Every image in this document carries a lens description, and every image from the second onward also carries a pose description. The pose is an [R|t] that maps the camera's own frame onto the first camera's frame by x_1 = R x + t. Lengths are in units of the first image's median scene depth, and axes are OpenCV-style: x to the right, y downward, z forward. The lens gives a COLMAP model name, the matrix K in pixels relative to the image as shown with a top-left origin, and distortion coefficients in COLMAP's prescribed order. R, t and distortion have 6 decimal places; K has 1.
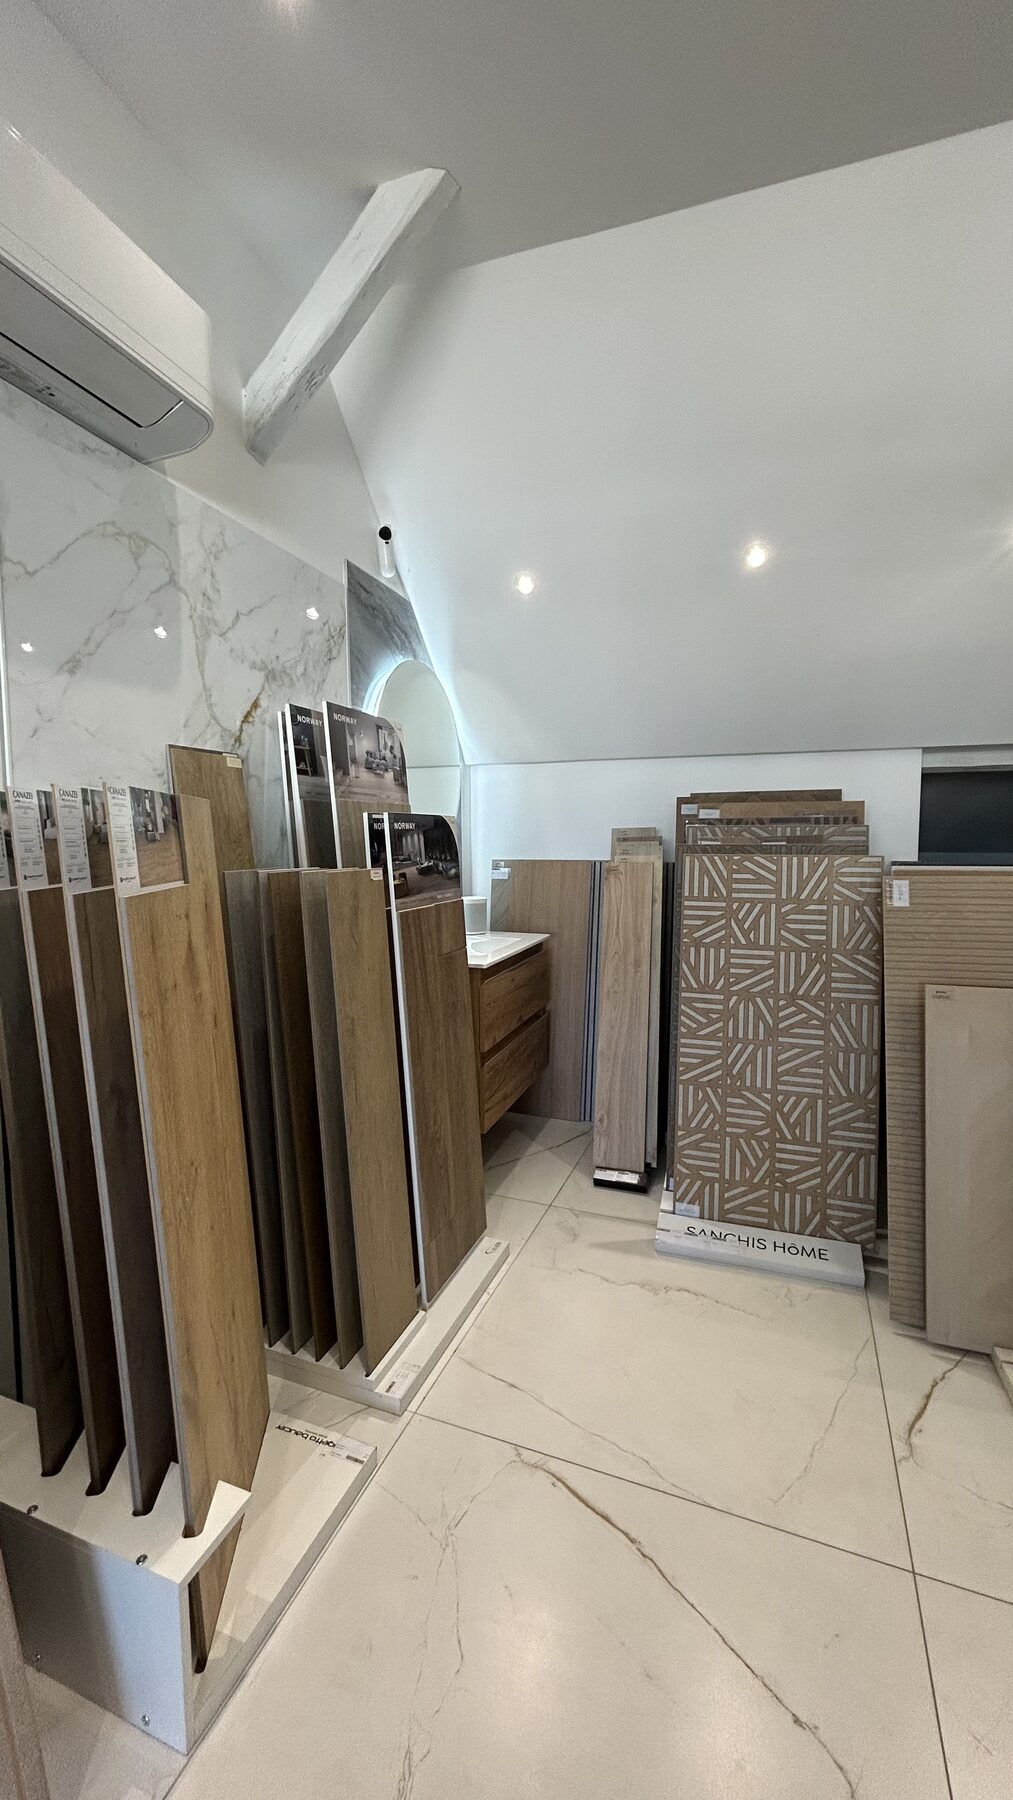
lens RADIAL K [[722.4, 0, 515.1], [0, 722.4, 896.0], [0, 0, 1]] dist [-0.009384, 0.005391]
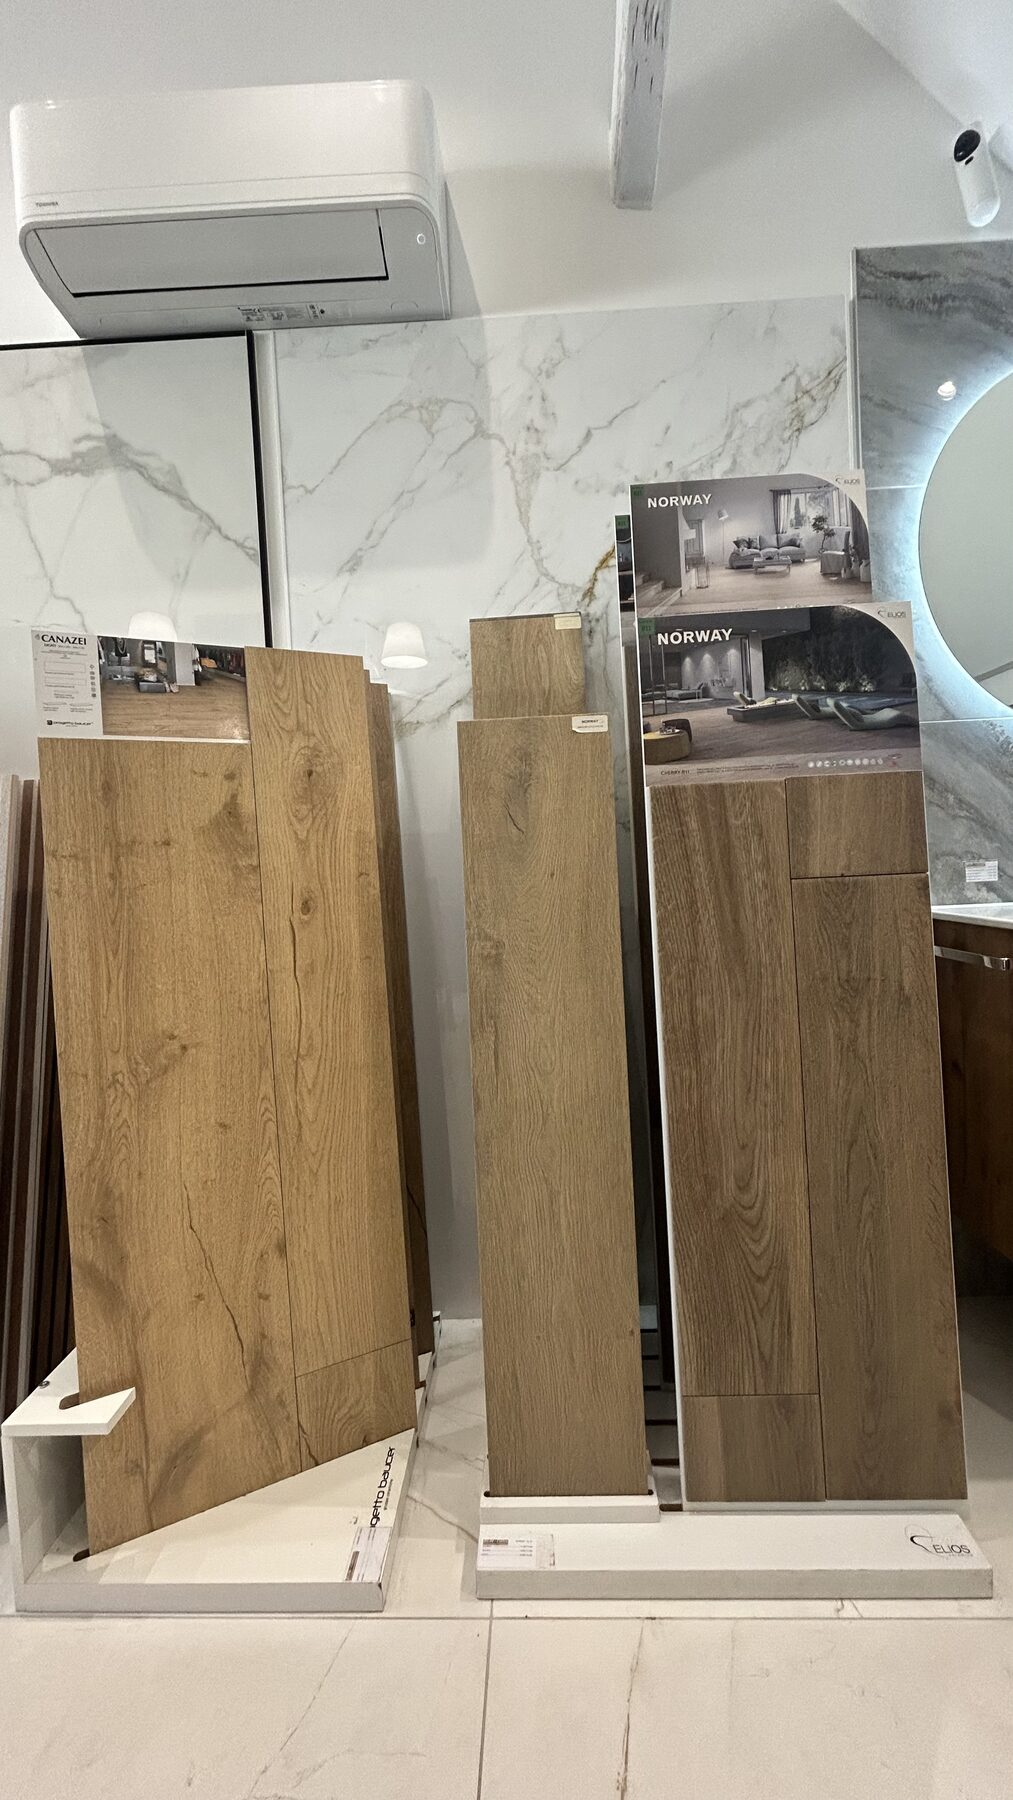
lens RADIAL K [[722.4, 0, 515.1], [0, 722.4, 896.0], [0, 0, 1]] dist [-0.009384, 0.005391]
pose [[0.310000, 0.027373, -0.950342, 0.332893], [-0.029034, 0.999392, 0.019315, 0.094976], [0.950293, 0.021605, 0.310607, 0.669907]]
